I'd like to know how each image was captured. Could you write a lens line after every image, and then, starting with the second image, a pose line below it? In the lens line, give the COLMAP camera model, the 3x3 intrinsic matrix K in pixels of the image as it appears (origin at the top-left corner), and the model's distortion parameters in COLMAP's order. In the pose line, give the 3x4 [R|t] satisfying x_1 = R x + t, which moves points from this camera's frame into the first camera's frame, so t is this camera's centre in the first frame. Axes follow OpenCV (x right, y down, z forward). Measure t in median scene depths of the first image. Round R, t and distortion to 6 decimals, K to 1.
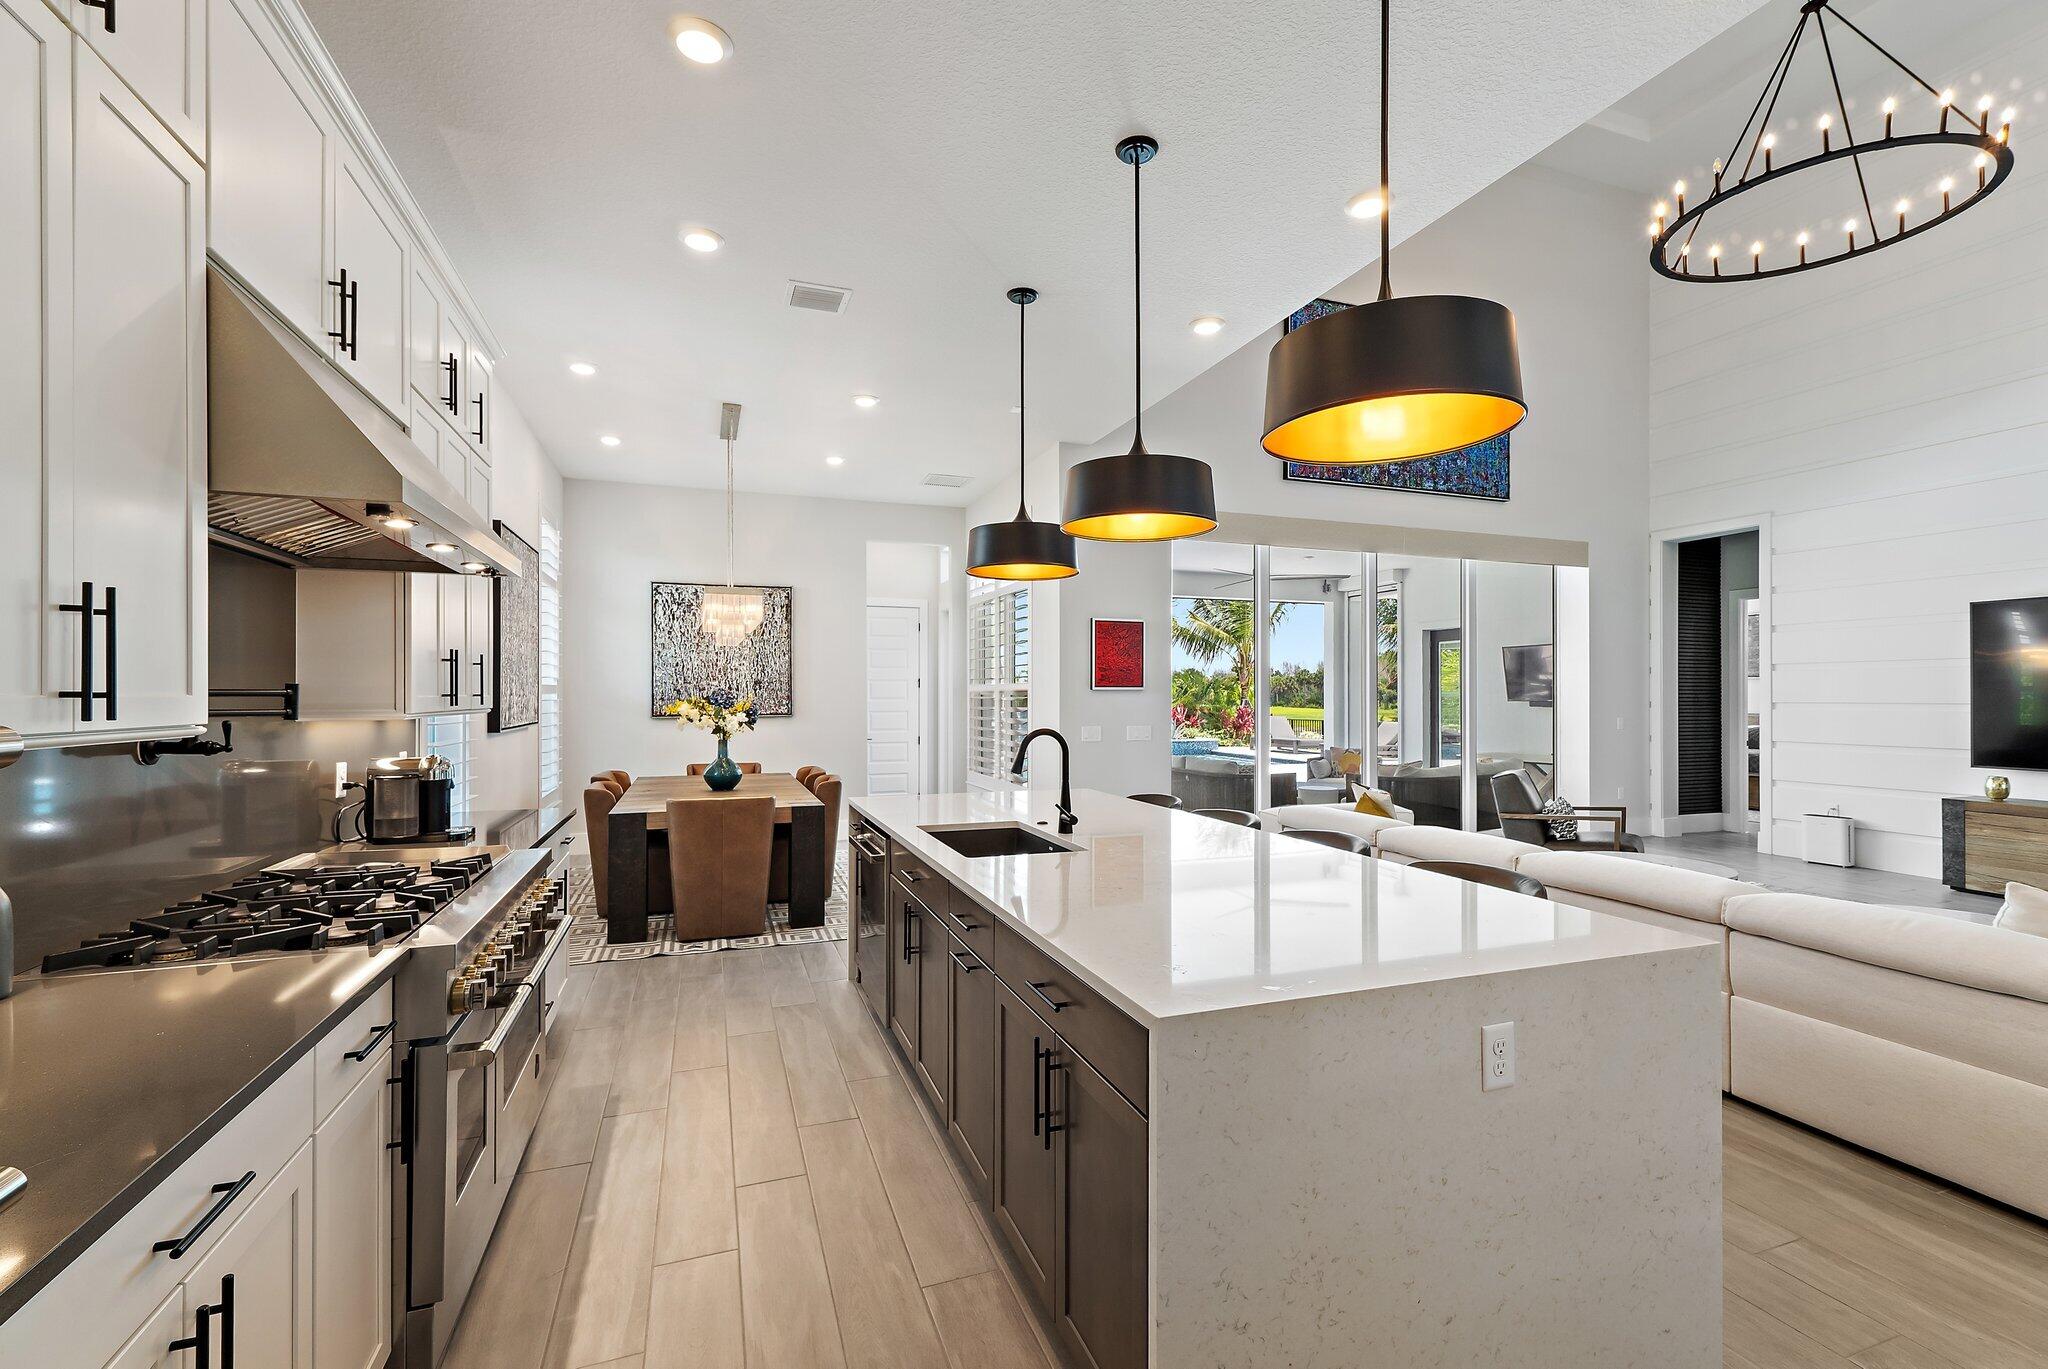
lens RADIAL K [[888.6, 0, 1038.0], [0, 888.6, 698.9], [0, 0, 1]] dist [-0.000674, -0.000262]
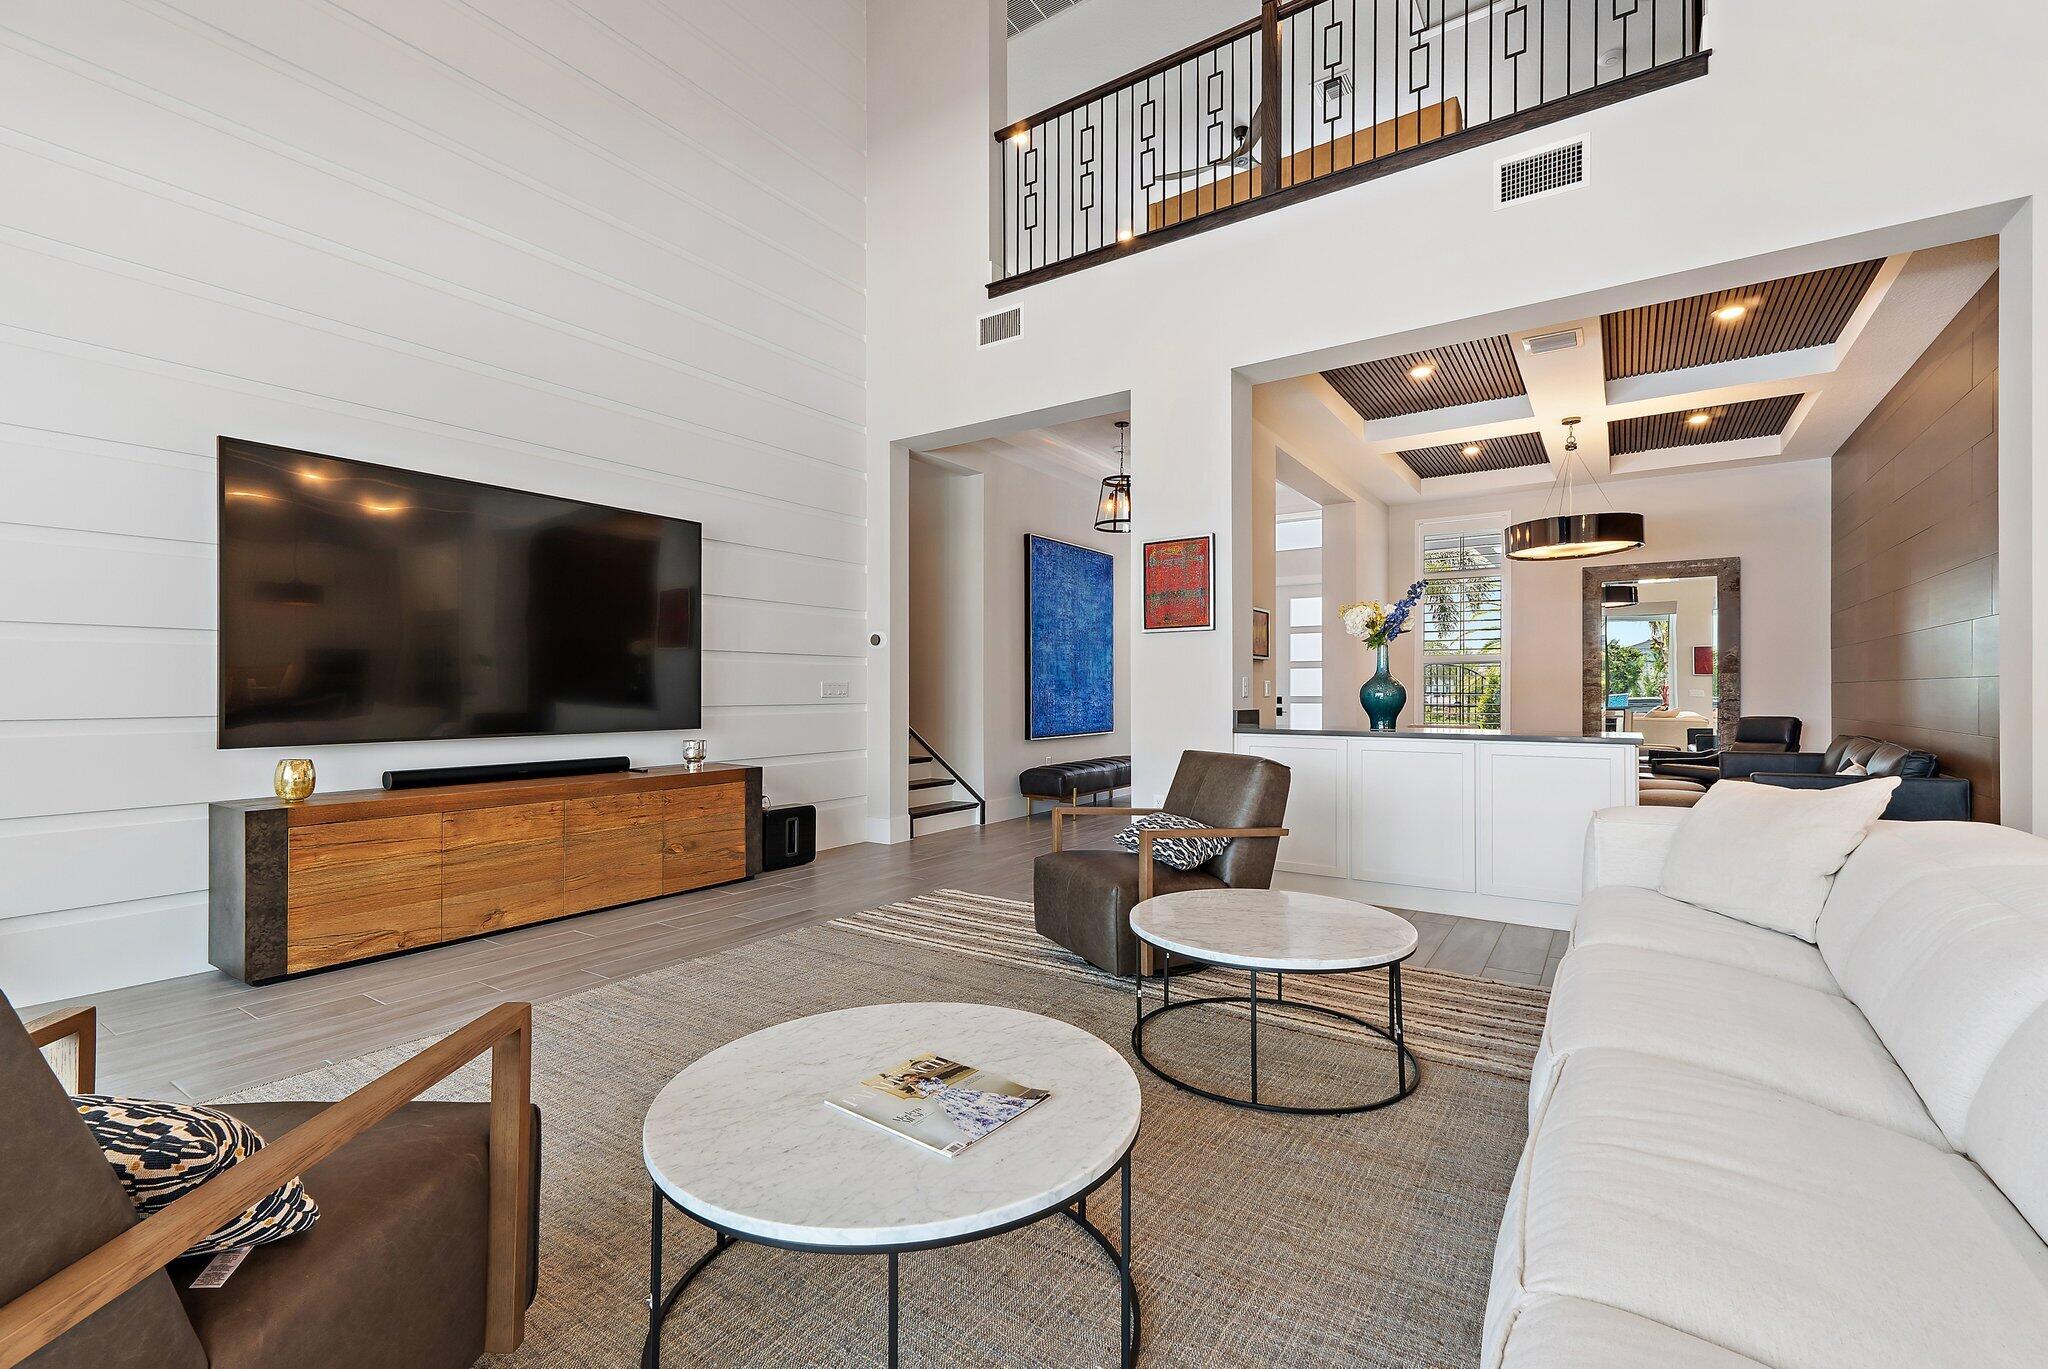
lens RADIAL K [[888.6, 0, 1038.0], [0, 888.6, 698.9], [0, 0, 1]] dist [-0.000674, -0.000262]
pose [[-0.587218, -0.003796, 0.809420, 0.357425], [0.001046, 0.999985, 0.005448, 0.047878], [-0.809428, 0.004046, -0.587205, 0.950518]]
